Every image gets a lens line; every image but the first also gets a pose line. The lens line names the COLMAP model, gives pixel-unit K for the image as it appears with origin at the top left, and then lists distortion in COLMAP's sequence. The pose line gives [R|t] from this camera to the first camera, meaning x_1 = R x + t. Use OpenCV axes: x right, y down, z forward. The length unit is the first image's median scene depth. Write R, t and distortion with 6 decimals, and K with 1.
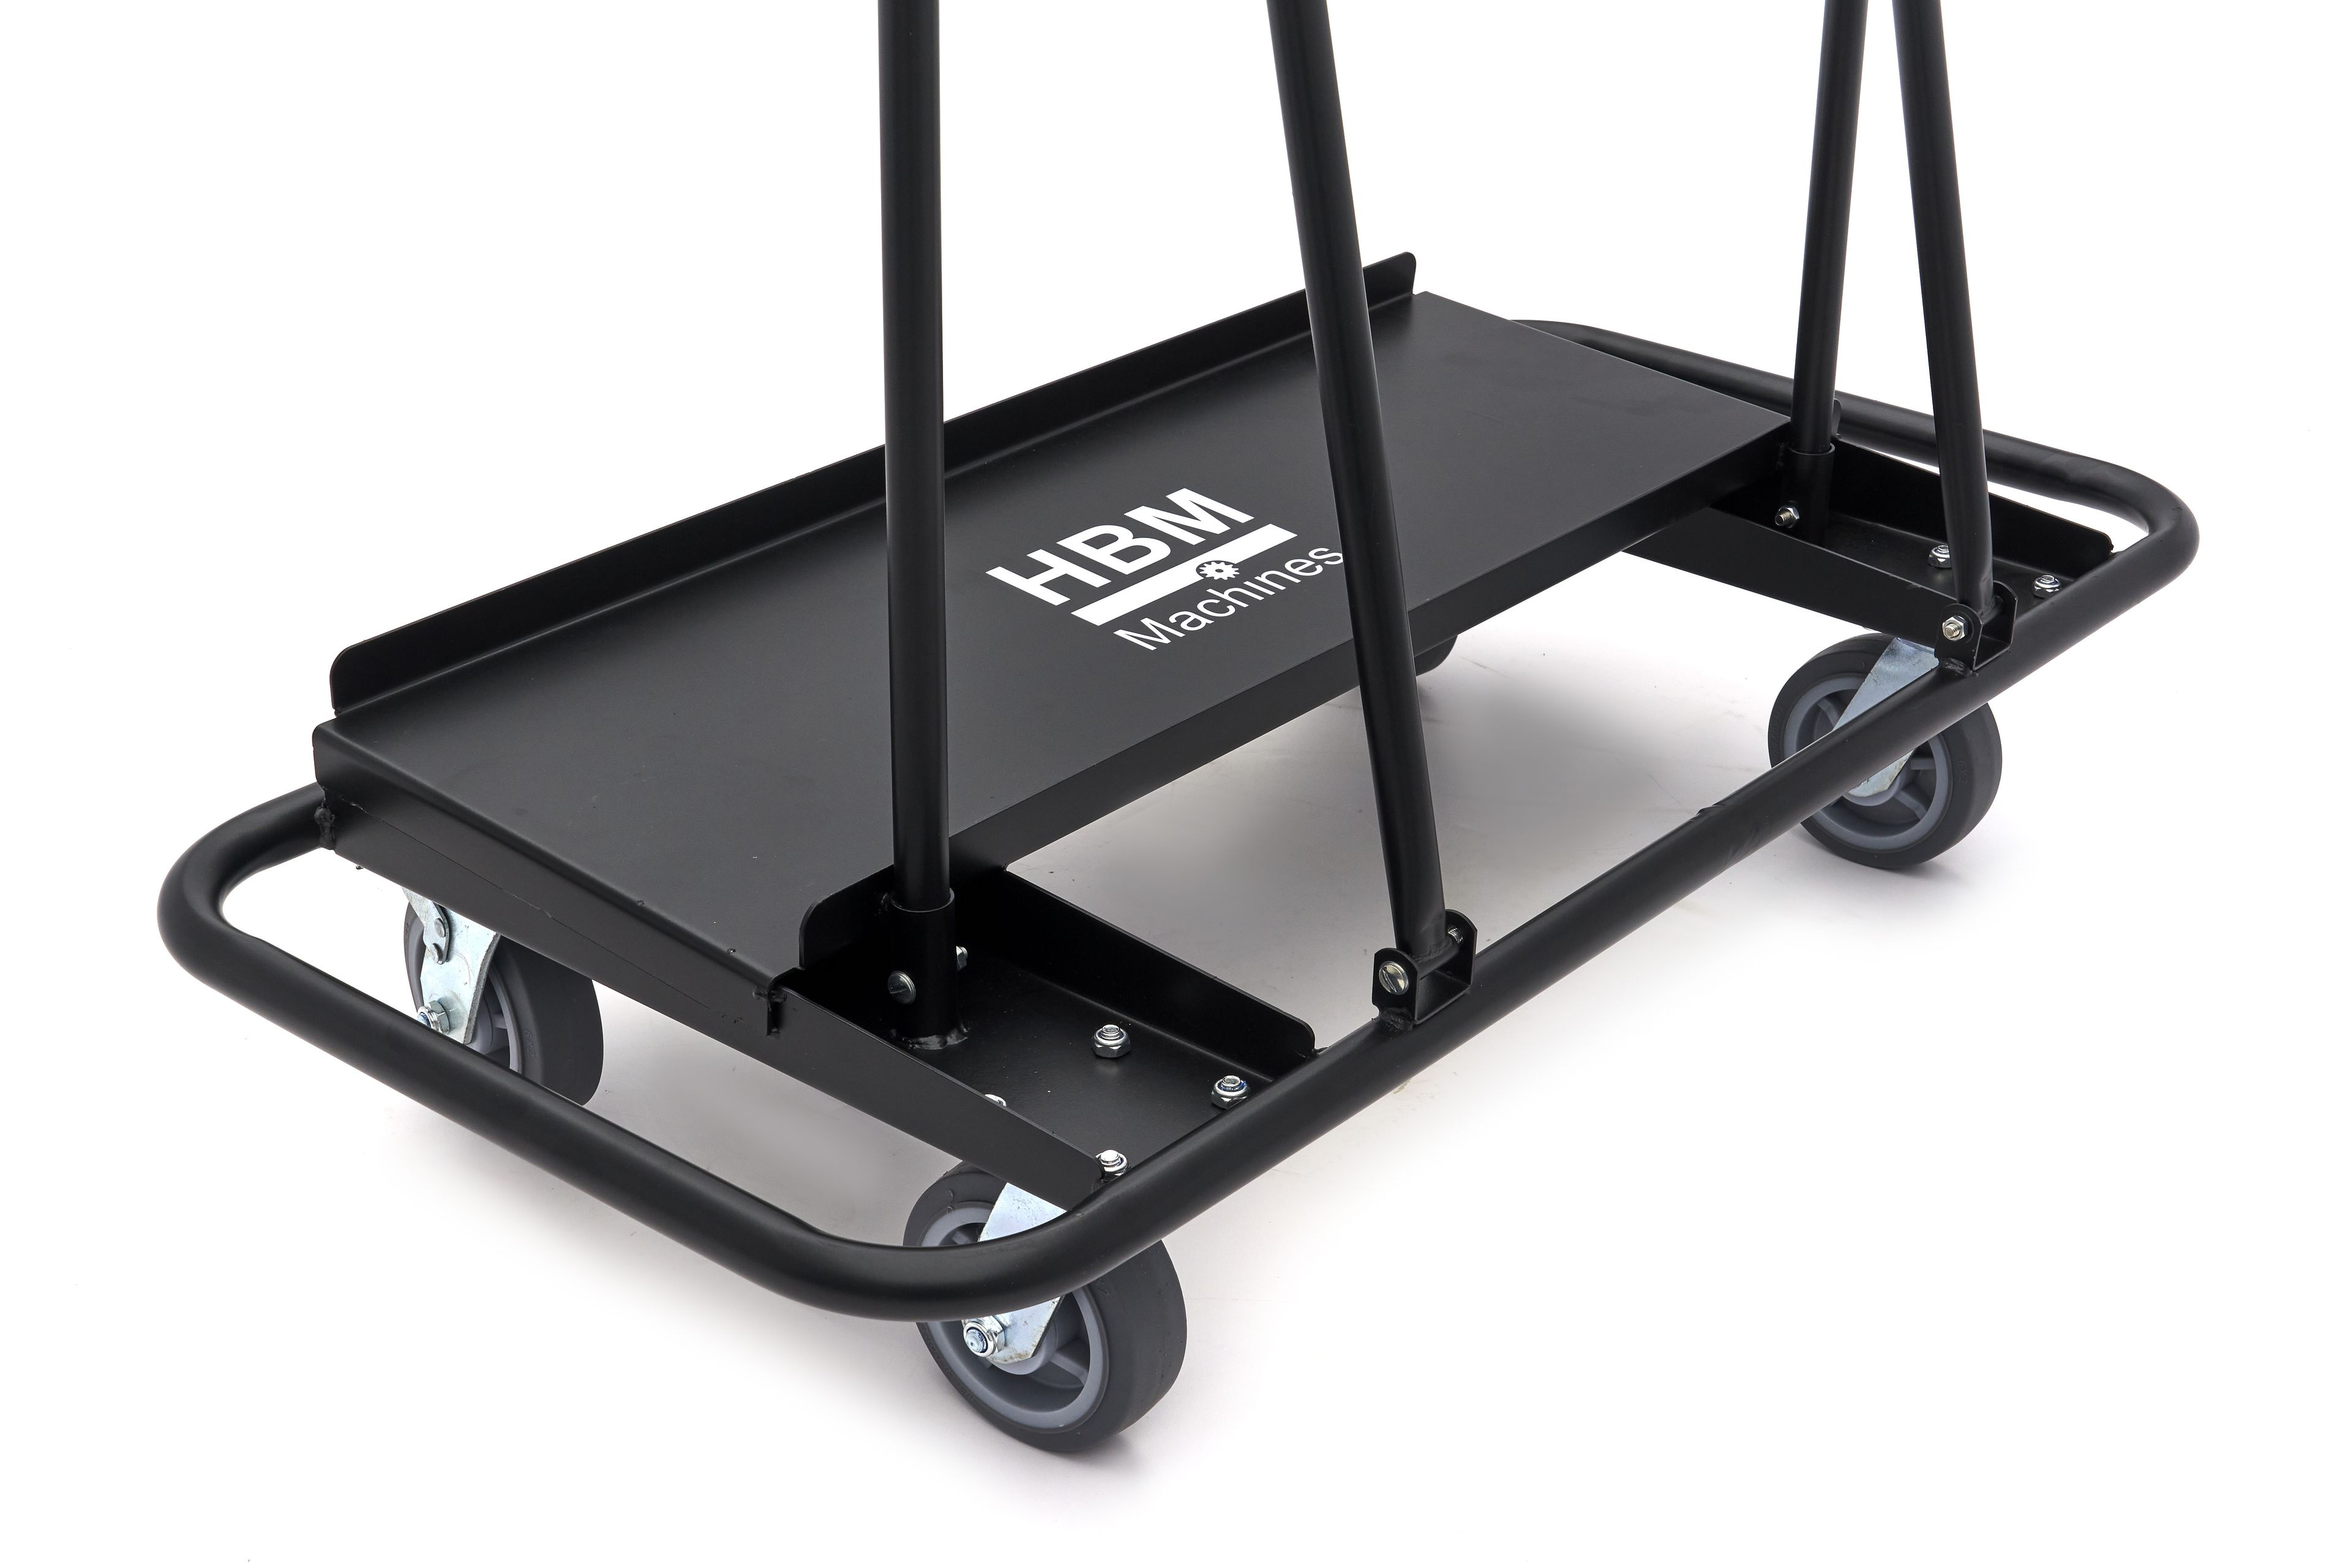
lens RADIAL K [[3476.7, 0, 1175.5], [0, 3476.7, 784.0], [0, 0, 1]] dist [0.019360, -0.019134]
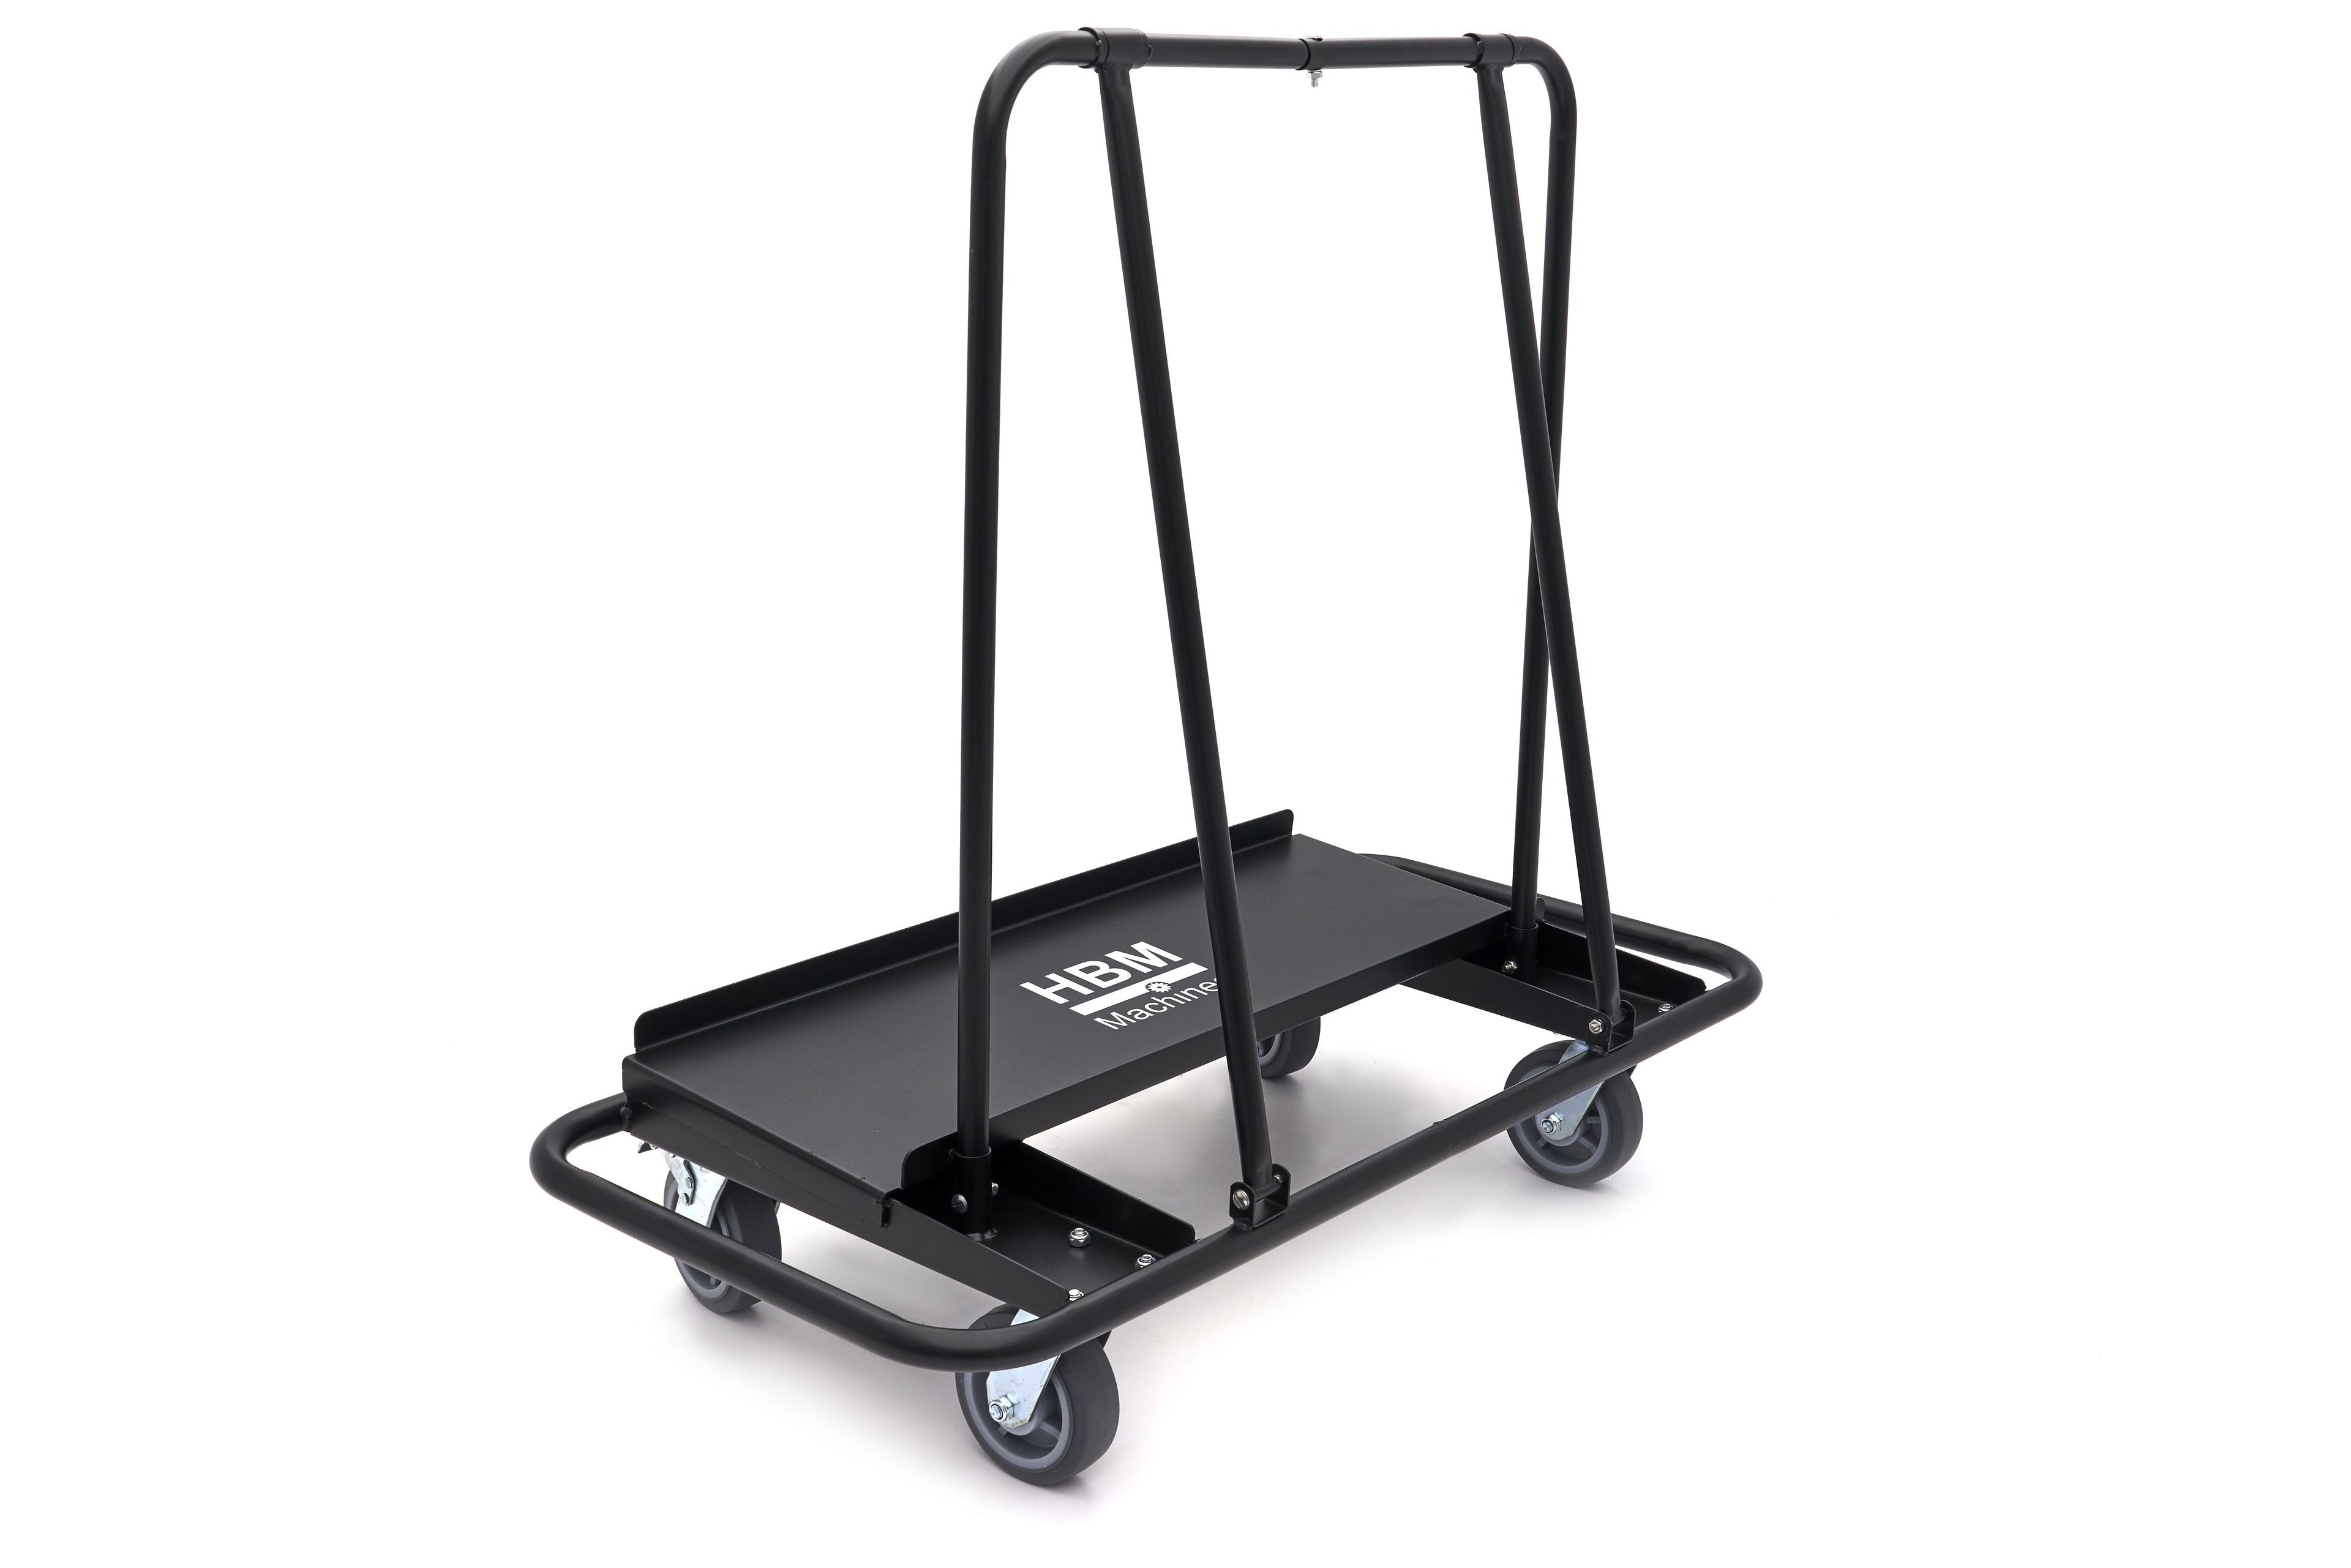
lens RADIAL K [[2709.5, 0, 1175.5], [0, 2709.5, 784.0], [0, 0, 1]] dist [0.108246, 0.001165]
pose [[0.999839, 0.014325, -0.010778, 0.036628], [-0.016010, 0.984016, -0.177357, 0.081886], [0.008065, 0.177501, 0.984088, -0.335303]]
